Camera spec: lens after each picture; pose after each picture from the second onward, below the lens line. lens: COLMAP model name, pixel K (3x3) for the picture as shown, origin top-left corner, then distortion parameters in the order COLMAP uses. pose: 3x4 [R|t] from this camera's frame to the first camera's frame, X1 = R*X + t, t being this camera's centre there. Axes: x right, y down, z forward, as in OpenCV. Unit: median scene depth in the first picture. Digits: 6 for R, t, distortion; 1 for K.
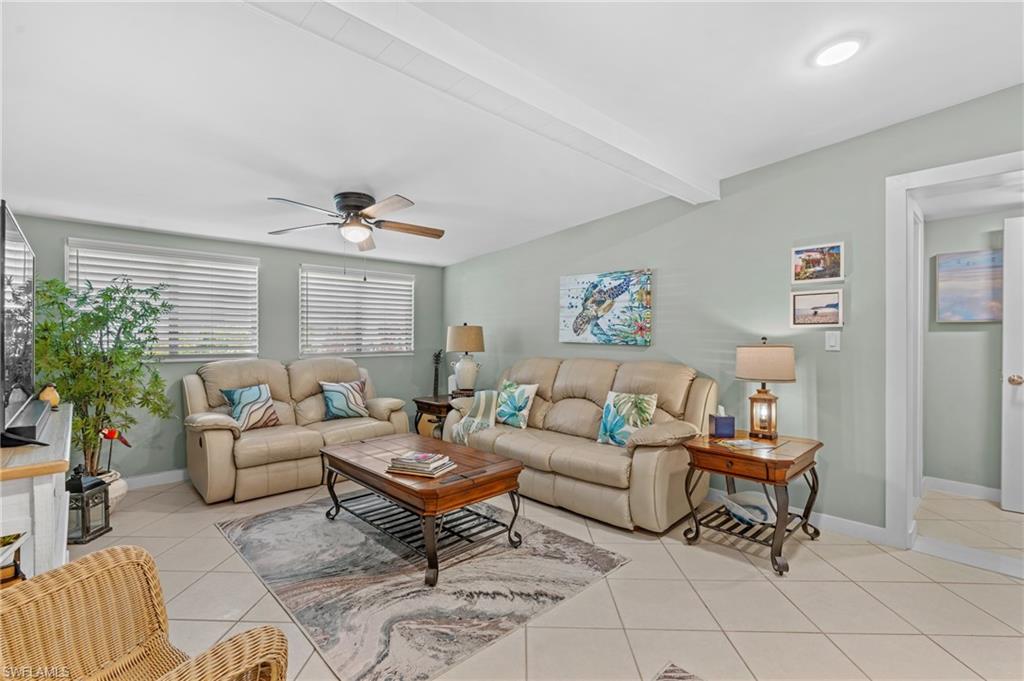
lens RADIAL K [[460.4, 0, 512.0], [0, 460.4, 340.5], [0, 0, 1]] dist [0.000002, -0.000006]
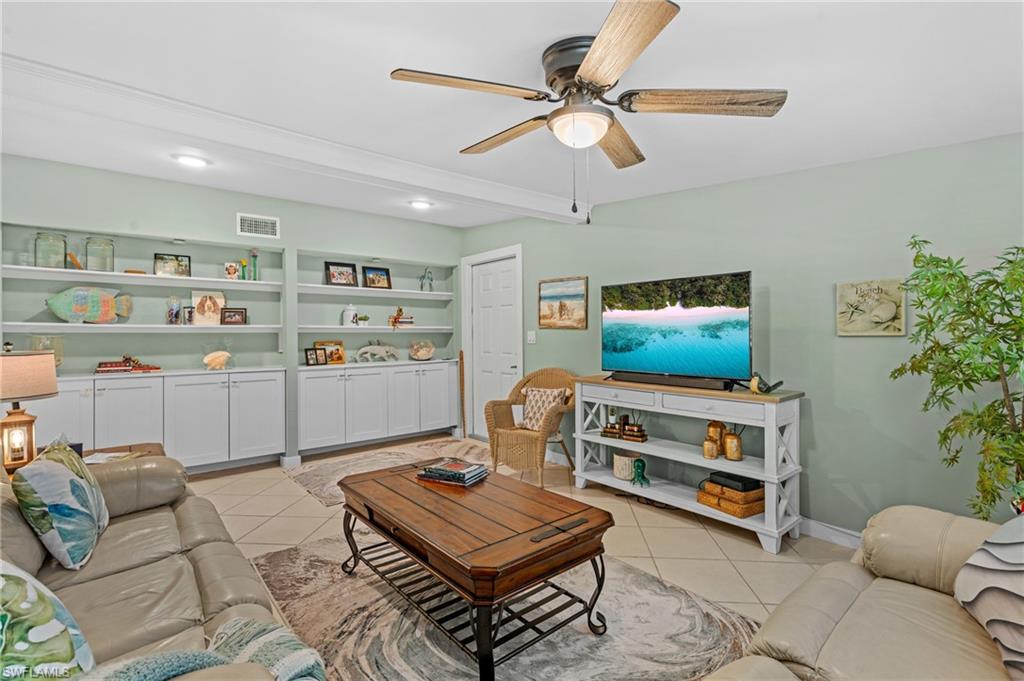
lens RADIAL K [[460.4, 0, 512.0], [0, 460.4, 340.5], [0, 0, 1]] dist [0.000002, -0.000006]
pose [[-0.998089, 0.008429, 0.061211, -0.339097], [0.008951, 0.999926, 0.008268, -0.010334], [-0.061137, 0.008800, -0.998091, 1.732852]]
